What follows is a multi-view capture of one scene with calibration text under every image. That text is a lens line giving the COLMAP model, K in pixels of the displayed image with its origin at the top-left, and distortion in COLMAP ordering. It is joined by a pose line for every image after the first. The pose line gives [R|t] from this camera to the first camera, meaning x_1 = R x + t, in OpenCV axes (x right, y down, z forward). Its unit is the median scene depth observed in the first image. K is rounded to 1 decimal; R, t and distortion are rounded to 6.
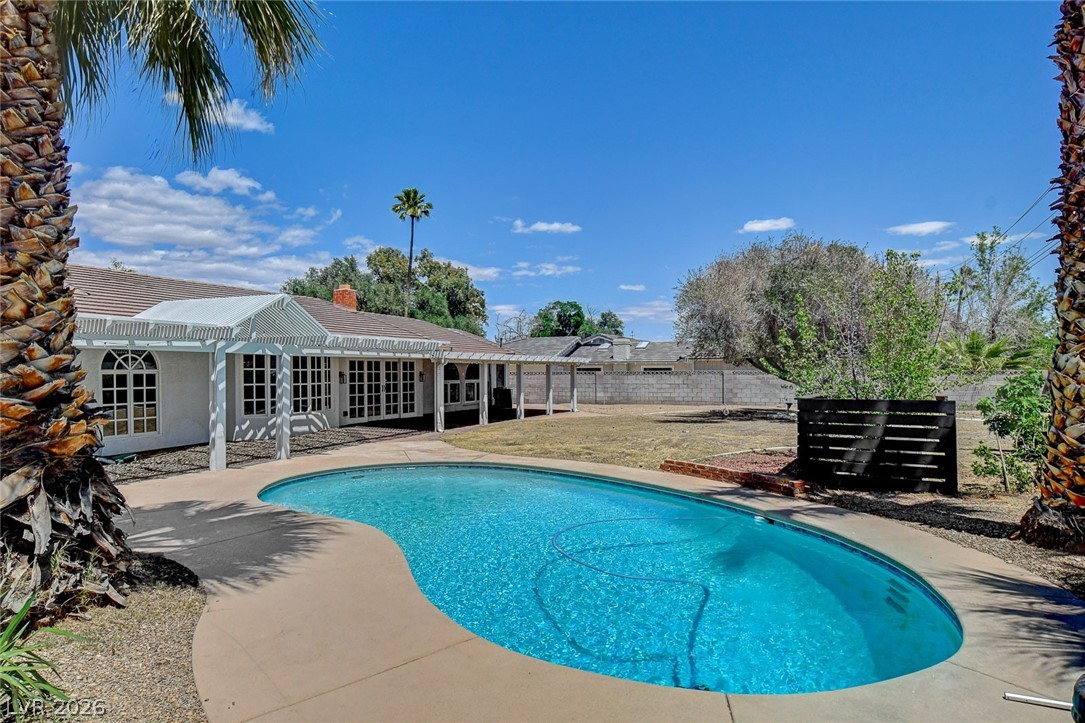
lens RADIAL K [[653.9, 0, 540.5], [0, 653.9, 366.0], [0, 0, 1]] dist [-0.003850, -0.000085]
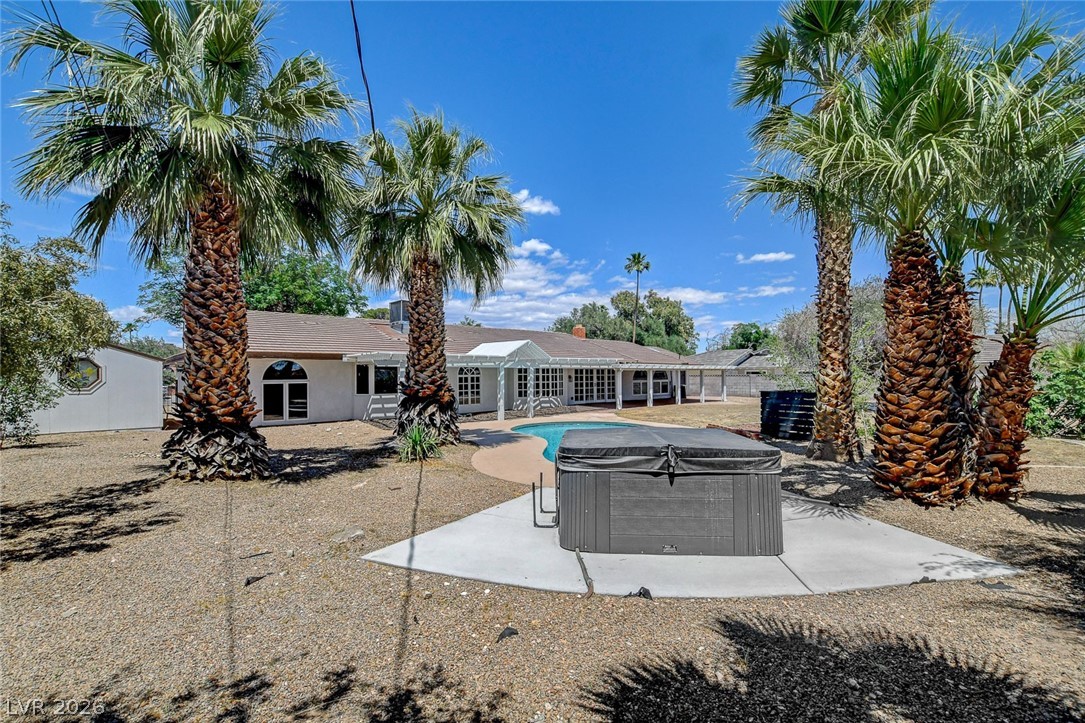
lens RADIAL K [[490.3, 0, 554.5], [0, 490.3, 355.7], [0, 0, 1]] dist [-0.003085, -0.000357]
pose [[0.917039, -0.014974, -0.398516, 0.184819], [0.004181, 0.999601, -0.027938, -0.007270], [0.398775, 0.023954, 0.916736, -0.250925]]
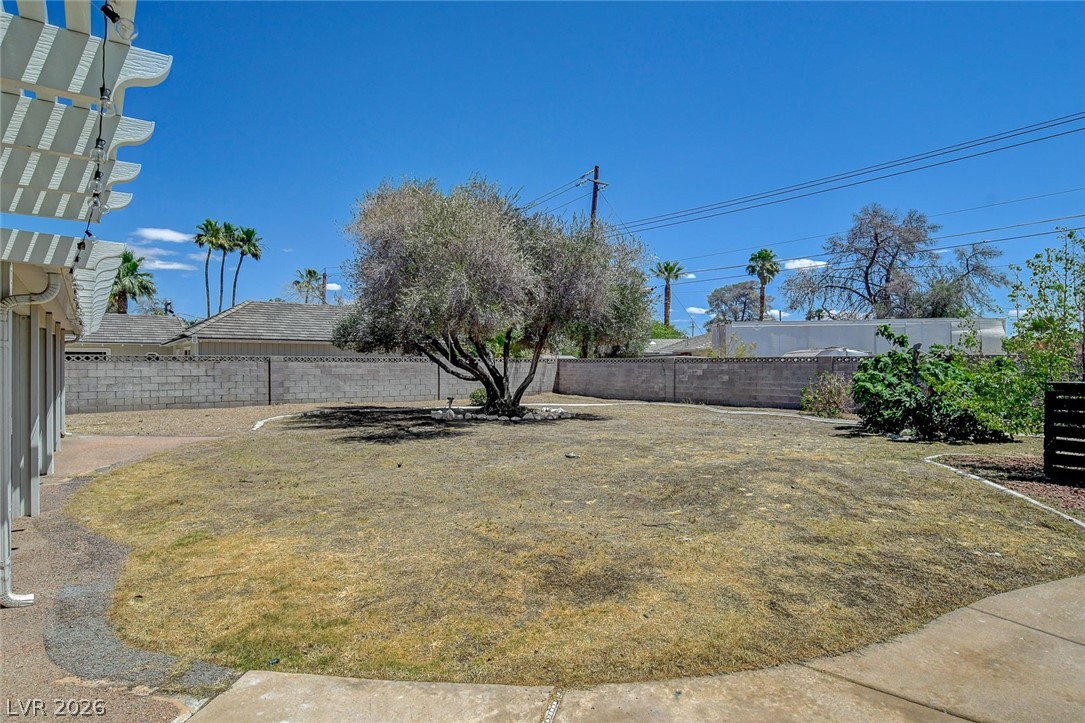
lens RADIAL K [[585.4, 0, 537.4], [0, 585.4, 363.6], [0, 0, 1]] dist [0.001647, 0.000288]
pose [[0.475142, 0.002553, 0.879906, -0.208634], [-0.011163, 0.999933, 0.003127, 0.014895], [-0.879839, -0.011308, 0.475138, 0.653970]]
